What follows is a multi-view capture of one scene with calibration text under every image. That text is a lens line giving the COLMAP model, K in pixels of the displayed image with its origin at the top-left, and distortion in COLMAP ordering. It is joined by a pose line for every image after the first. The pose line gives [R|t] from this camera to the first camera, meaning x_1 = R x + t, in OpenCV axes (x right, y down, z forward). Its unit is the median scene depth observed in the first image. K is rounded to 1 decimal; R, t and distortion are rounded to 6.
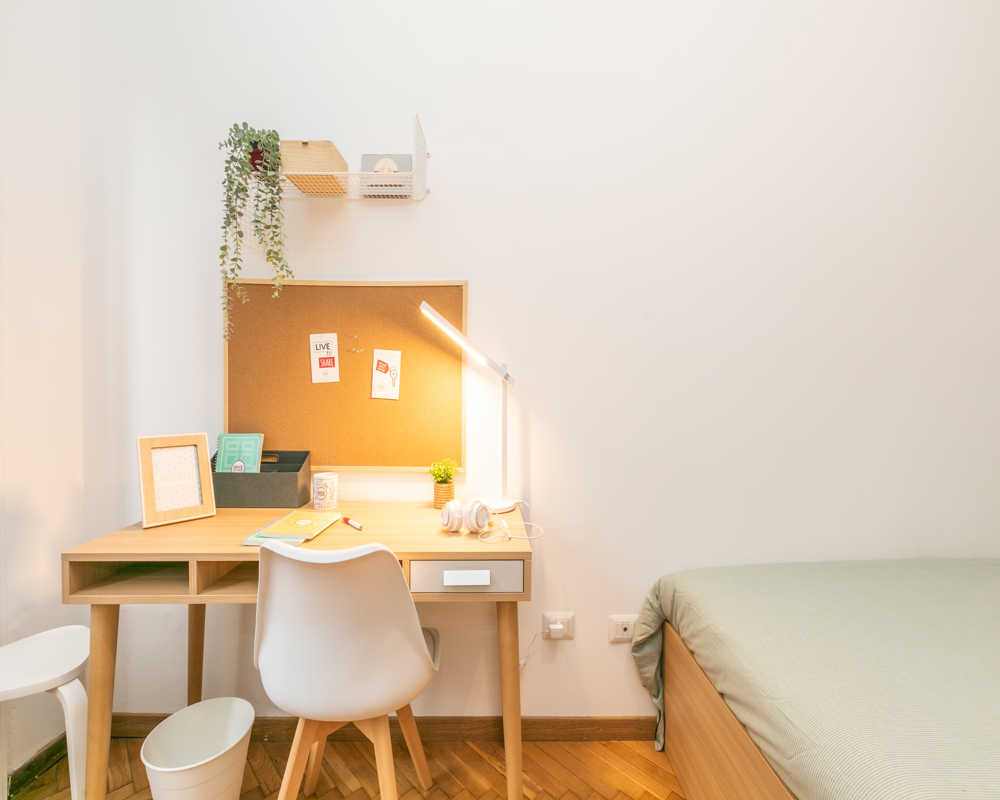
lens RADIAL K [[446.6, 0, 500.1], [0, 446.6, 398.6], [0, 0, 1]] dist [-0.000787, -0.000549]
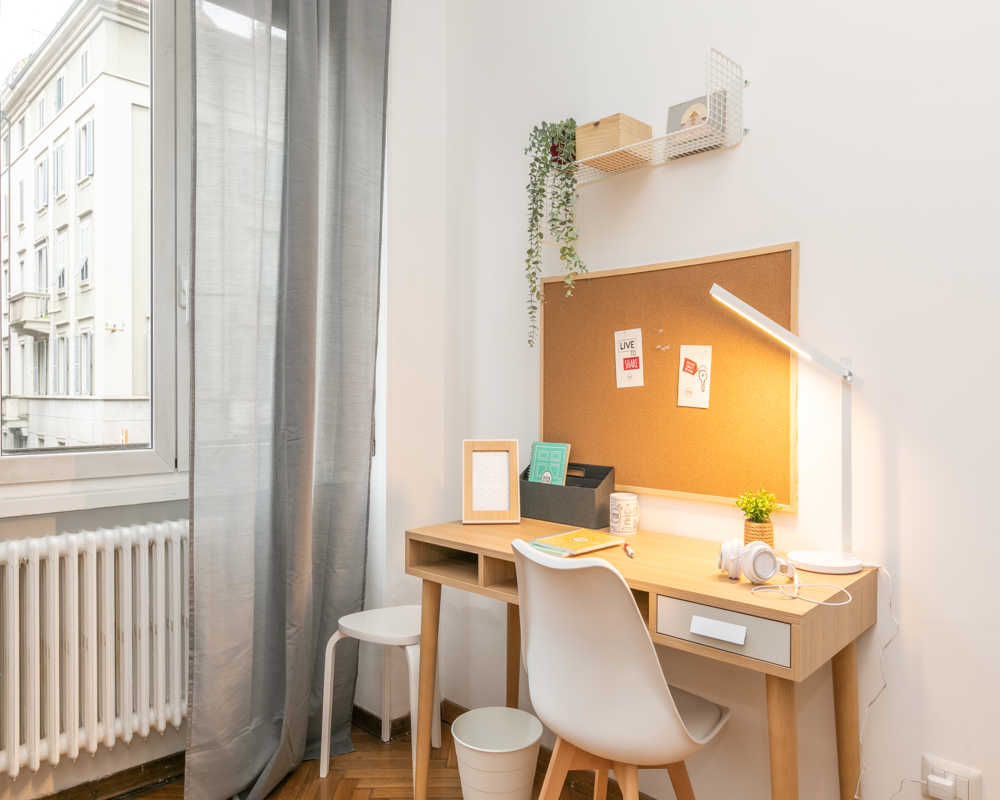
lens RADIAL K [[733.5, 0, 500.0], [0, 733.5, 400.0], [0, 0, 1]] dist [-0.006936, -0.005172]
pose [[0.698700, 0.002529, -0.715410, 0.483703], [-0.014812, 0.999831, -0.010932, 0.007968], [0.715262, 0.018235, 0.698619, -0.166563]]
